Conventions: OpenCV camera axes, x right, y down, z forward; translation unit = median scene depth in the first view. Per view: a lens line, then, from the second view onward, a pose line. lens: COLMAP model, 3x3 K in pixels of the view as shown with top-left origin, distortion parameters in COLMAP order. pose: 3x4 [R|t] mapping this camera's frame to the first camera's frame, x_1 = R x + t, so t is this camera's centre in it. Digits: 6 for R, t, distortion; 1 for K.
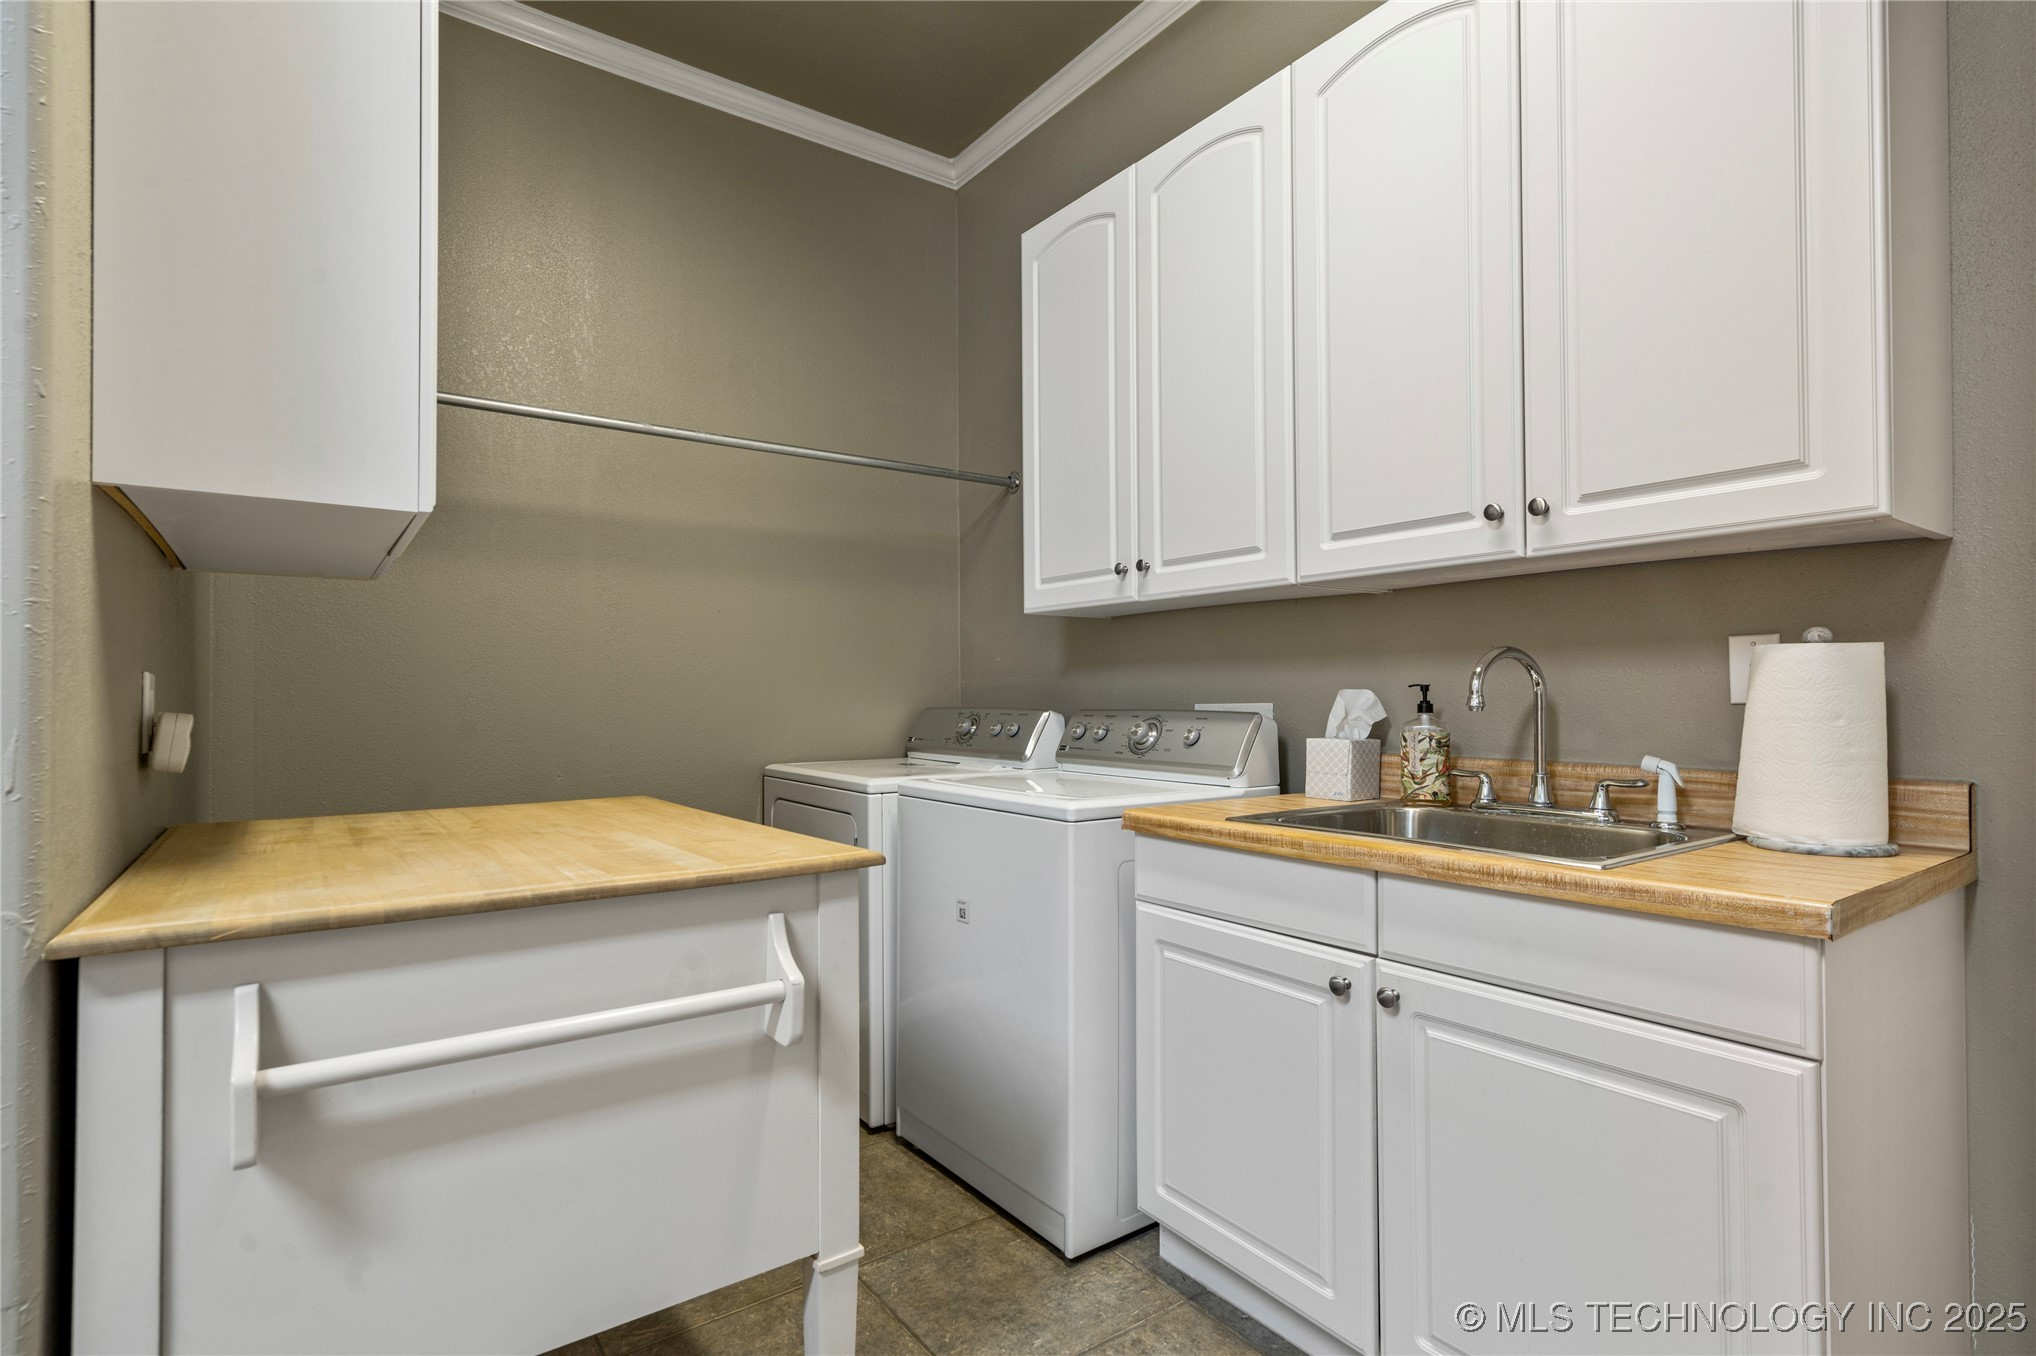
lens RADIAL K [[979.9, 0, 997.9], [0, 979.9, 688.1], [0, 0, 1]] dist [-0.003146, -0.001032]
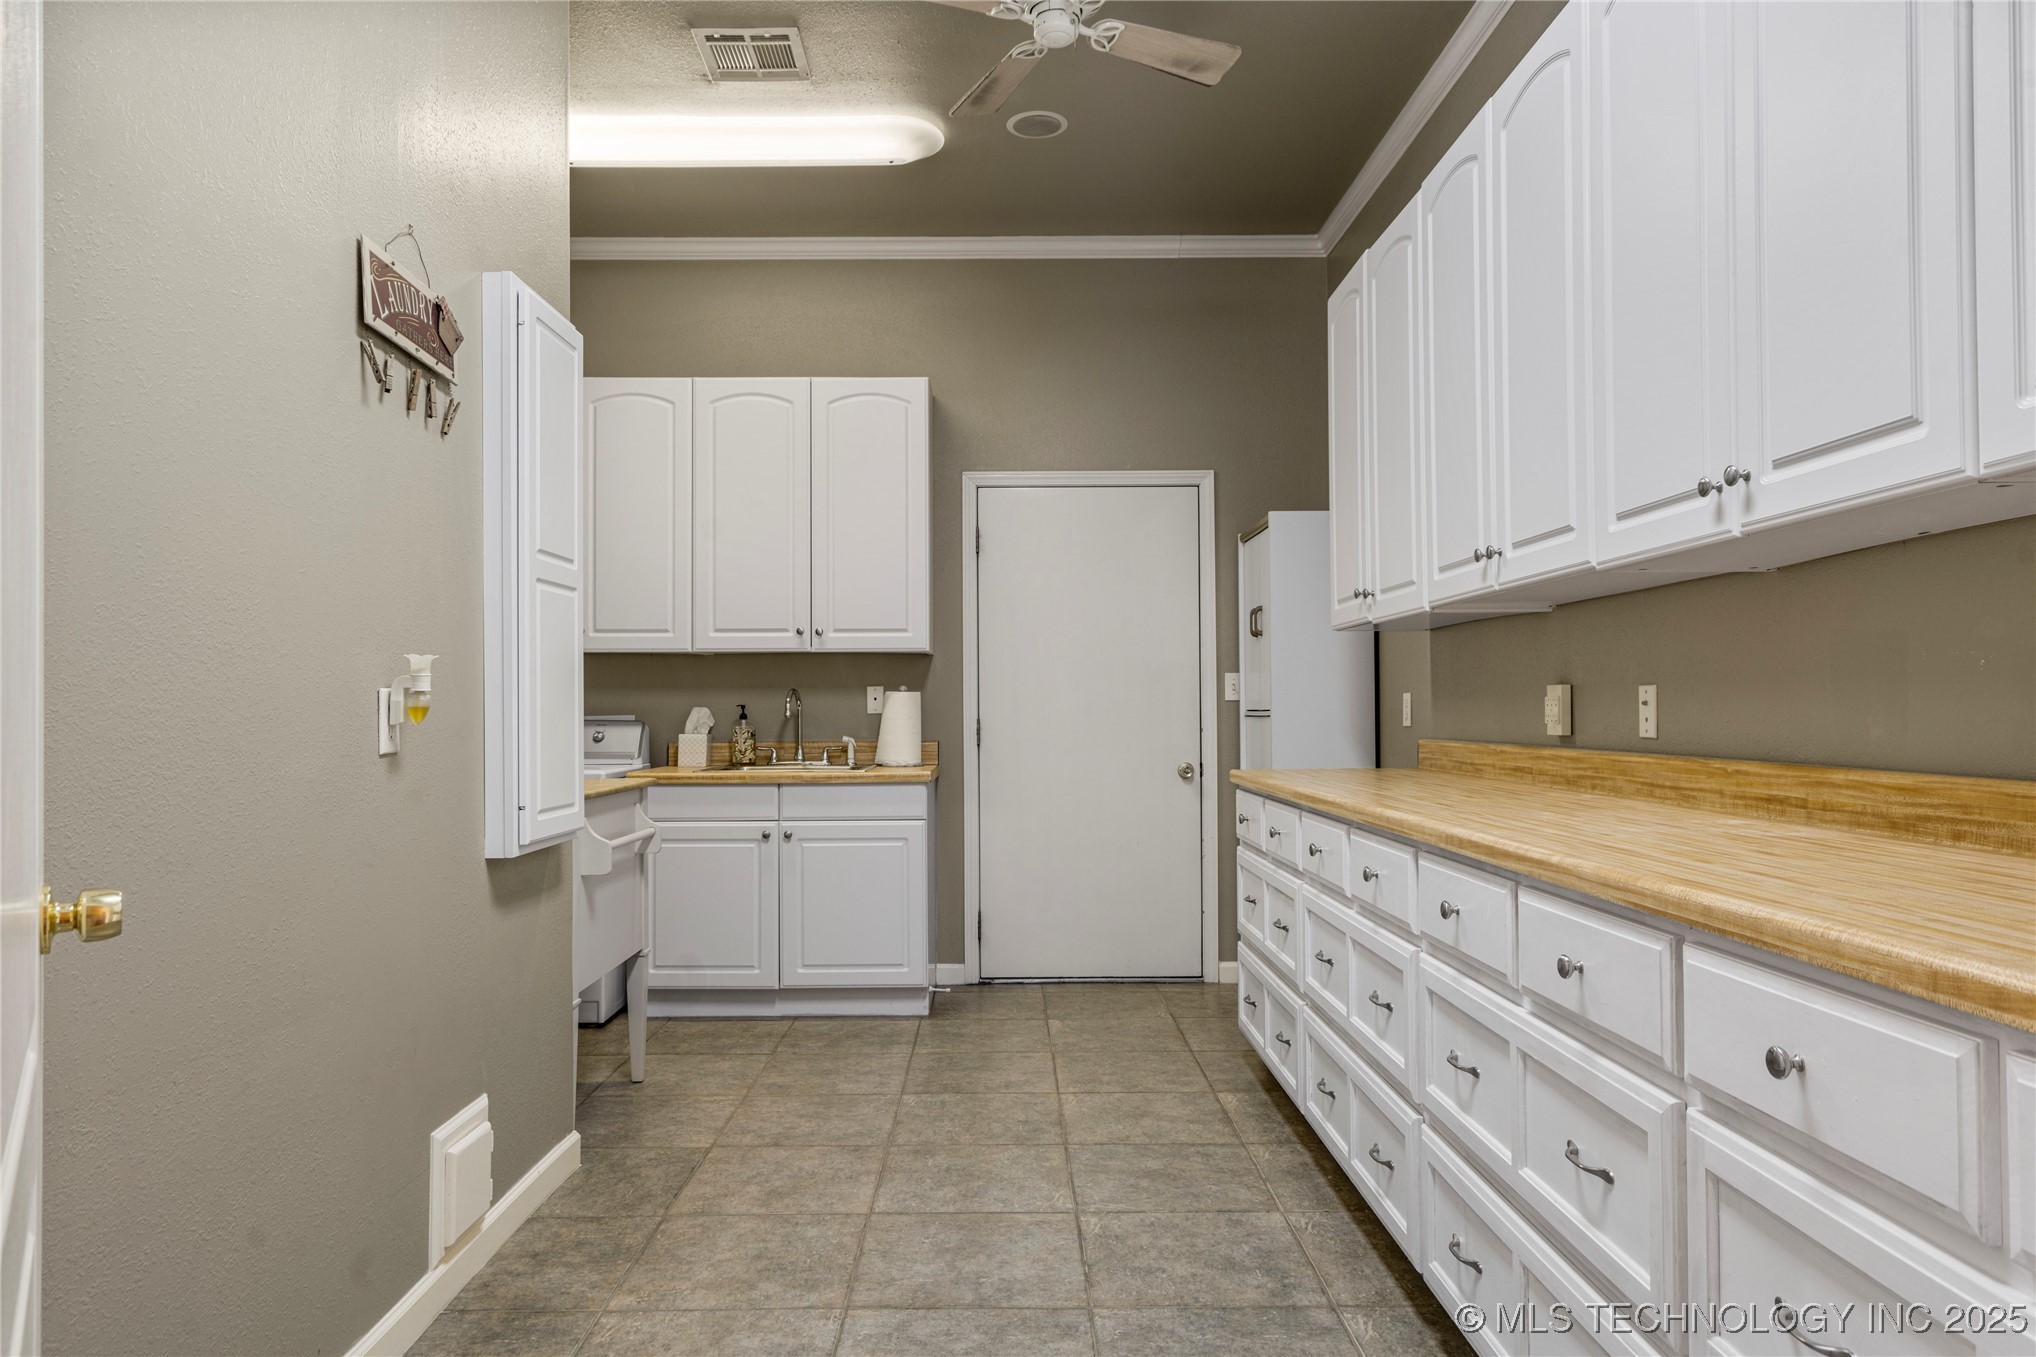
lens RADIAL K [[1249.4, 0, 1016.7], [0, 1249.4, 686.8], [0, 0, 1]] dist [0.000821, -0.000432]
pose [[0.565279, 0.015349, 0.824757, -1.640418], [-0.006074, 0.999877, -0.014445, -0.009879], [-0.824878, 0.003156, 0.565302, -1.089830]]
